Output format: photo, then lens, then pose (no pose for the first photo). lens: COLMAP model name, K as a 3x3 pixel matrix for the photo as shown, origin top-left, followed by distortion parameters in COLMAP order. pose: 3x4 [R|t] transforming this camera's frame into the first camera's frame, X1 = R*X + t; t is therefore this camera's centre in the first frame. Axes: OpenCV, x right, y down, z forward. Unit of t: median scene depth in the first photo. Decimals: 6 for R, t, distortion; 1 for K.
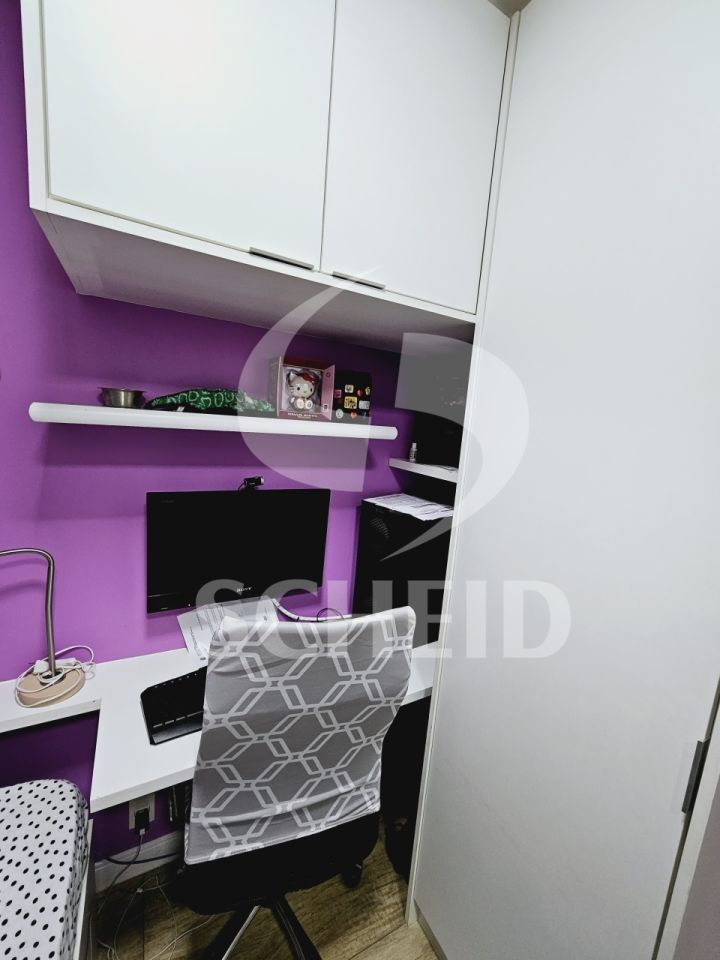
lens RADIAL K [[425.3, 0, 360.0], [0, 425.3, 480.0], [0, 0, 1]] dist [-0.001245, -0.000072]
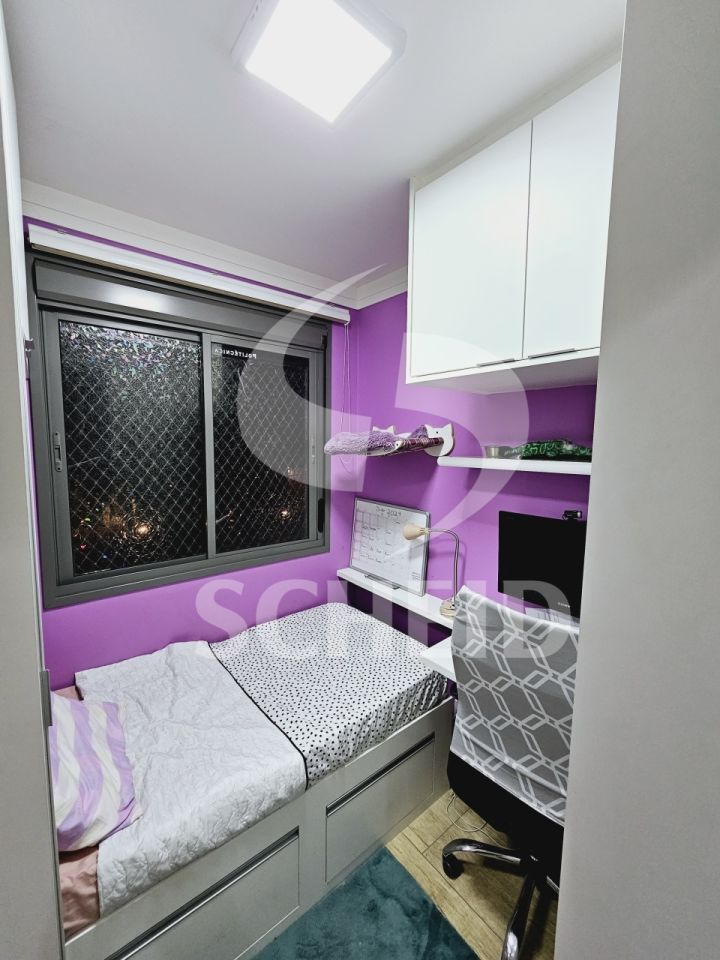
lens RADIAL K [[401.1, 0, 360.0], [0, 401.1, 480.0], [0, 0, 1]] dist [-0.002023, -0.000013]
pose [[0.388799, 0.005067, -0.921309, 0.736534], [-0.120041, 0.991739, -0.045204, 0.040082], [0.913469, 0.128170, 0.386196, 0.017141]]
